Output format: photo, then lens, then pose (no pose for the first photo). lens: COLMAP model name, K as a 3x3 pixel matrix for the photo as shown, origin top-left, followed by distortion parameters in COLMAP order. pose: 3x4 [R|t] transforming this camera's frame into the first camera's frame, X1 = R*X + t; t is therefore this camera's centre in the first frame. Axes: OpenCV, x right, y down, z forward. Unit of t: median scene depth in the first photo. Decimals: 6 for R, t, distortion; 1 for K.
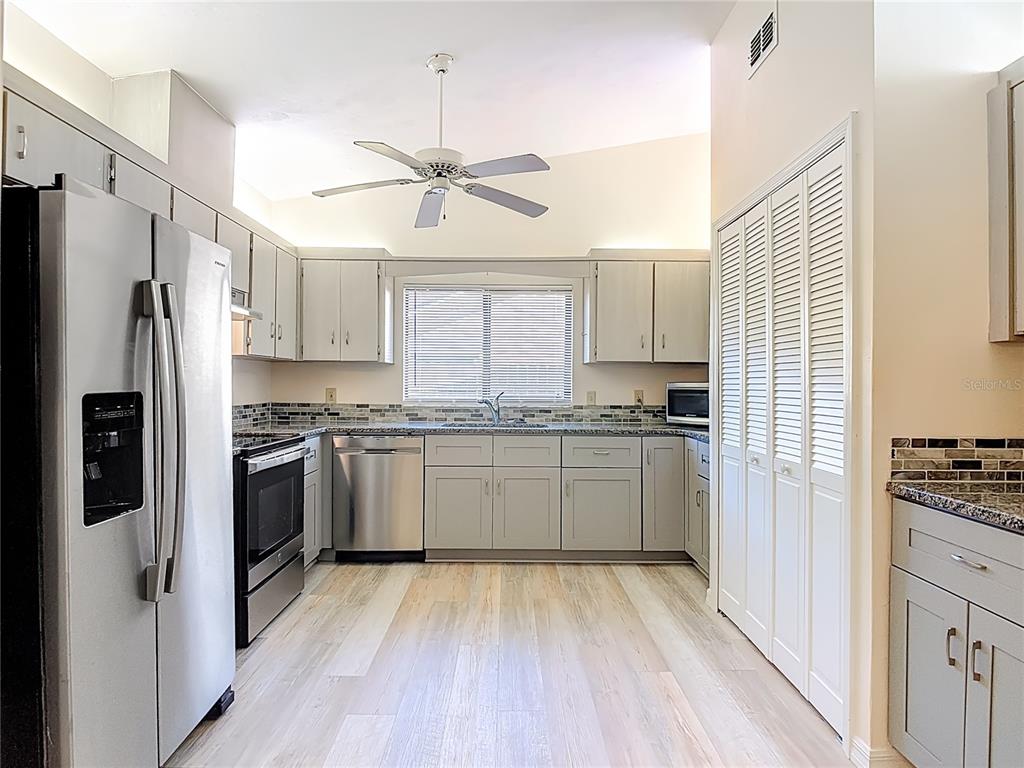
lens RADIAL K [[596.8, 0, 509.7], [0, 596.8, 380.4], [0, 0, 1]] dist [-0.007840, -0.002135]
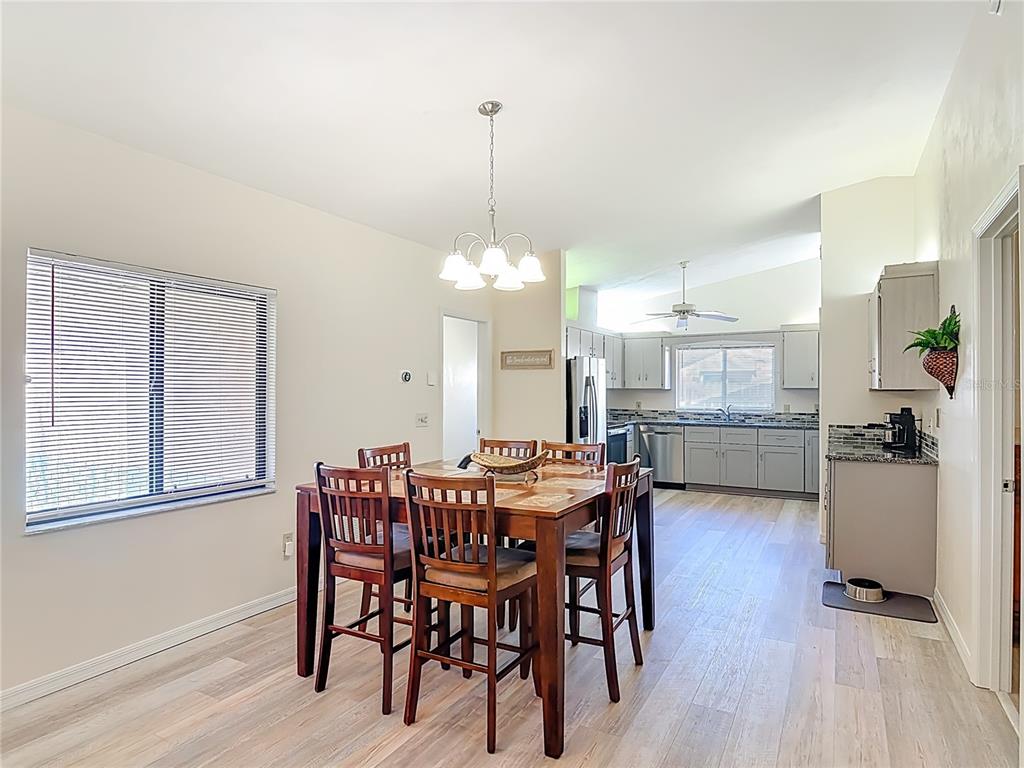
lens RADIAL K [[596.8, 0, 503.9], [0, 596.8, 386.8], [0, 0, 1]] dist [-0.007840, -0.002135]
pose [[0.868263, -0.004627, -0.496082, 0.299337], [0.004825, 0.999988, -0.000882, -0.038062], [0.496080, -0.001628, 0.868275, -0.957230]]
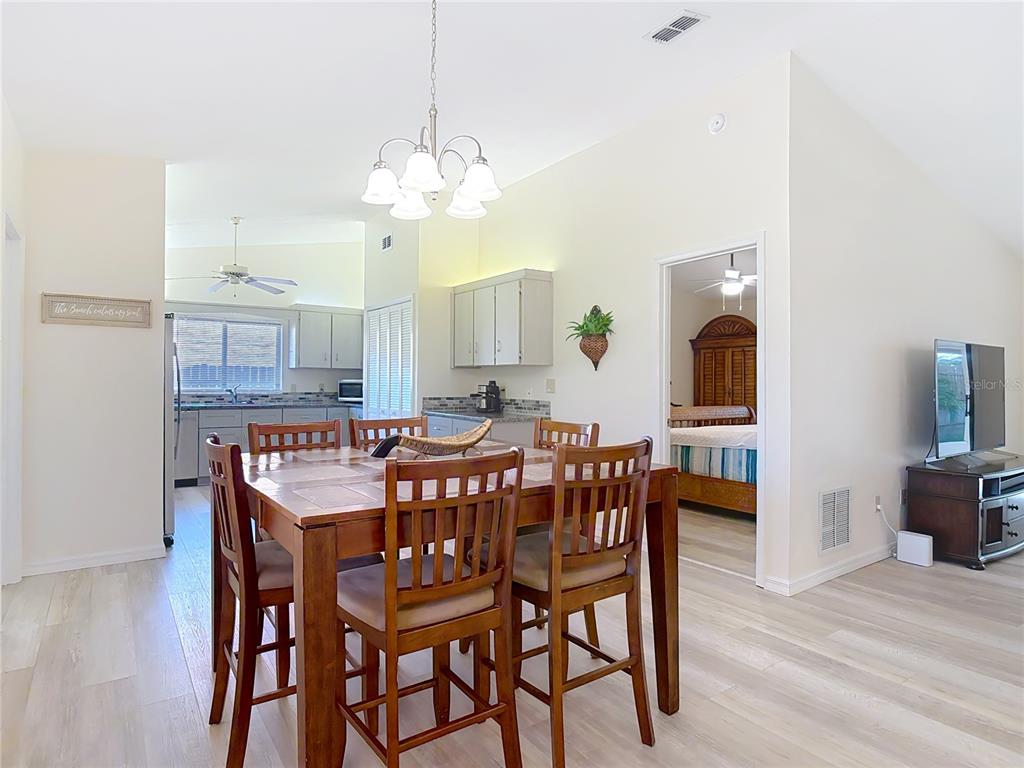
lens RADIAL K [[596.8, 0, 512.9], [0, 596.8, 381.1], [0, 0, 1]] dist [-0.007840, -0.002135]
pose [[0.824850, 0.002292, 0.565348, -0.332403], [-0.006416, 0.999965, 0.005307, -0.004781], [-0.565316, -0.008005, 0.824836, -0.823982]]
